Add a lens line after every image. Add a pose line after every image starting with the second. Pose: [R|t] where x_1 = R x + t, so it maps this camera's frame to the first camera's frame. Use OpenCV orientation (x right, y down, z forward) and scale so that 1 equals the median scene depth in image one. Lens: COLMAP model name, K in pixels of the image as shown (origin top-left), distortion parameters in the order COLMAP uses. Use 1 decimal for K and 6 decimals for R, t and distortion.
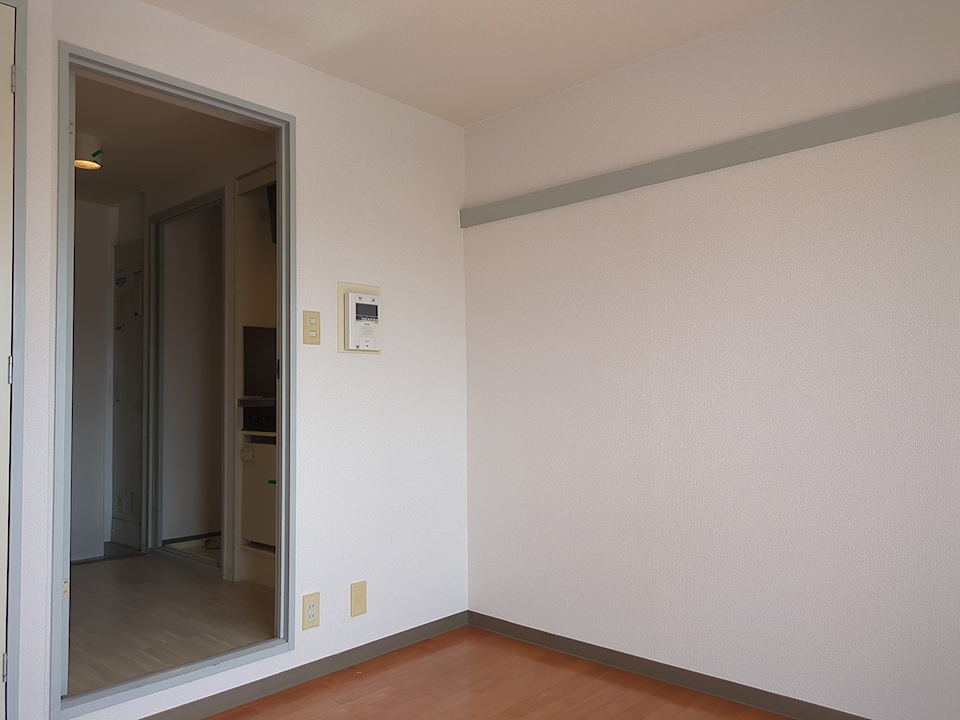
lens RADIAL K [[723.2, 0, 482.4], [0, 723.2, 363.5], [0, 0, 1]] dist [0.038307, -0.042494]
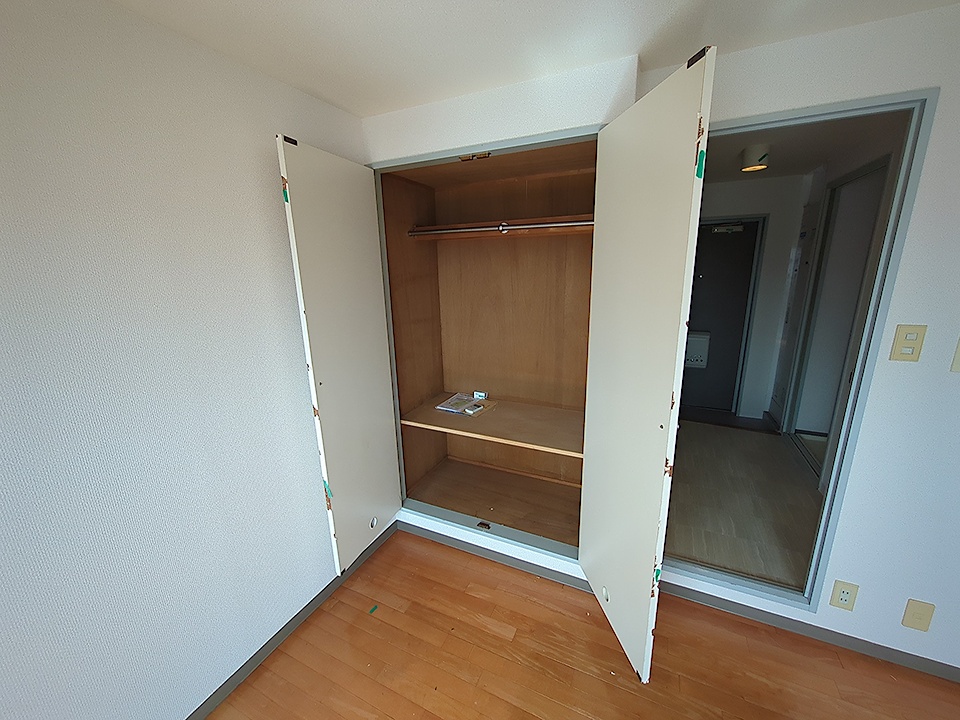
lens RADIAL K [[376.4, 0, 479.3], [0, 376.4, 357.6], [0, 0, 1]] dist [0.002712, -0.000903]
pose [[0.293271, 0.227620, -0.928537, 0.038912], [0.062012, 0.964669, 0.256063, -0.142188], [0.954016, -0.132676, 0.268795, 0.270142]]
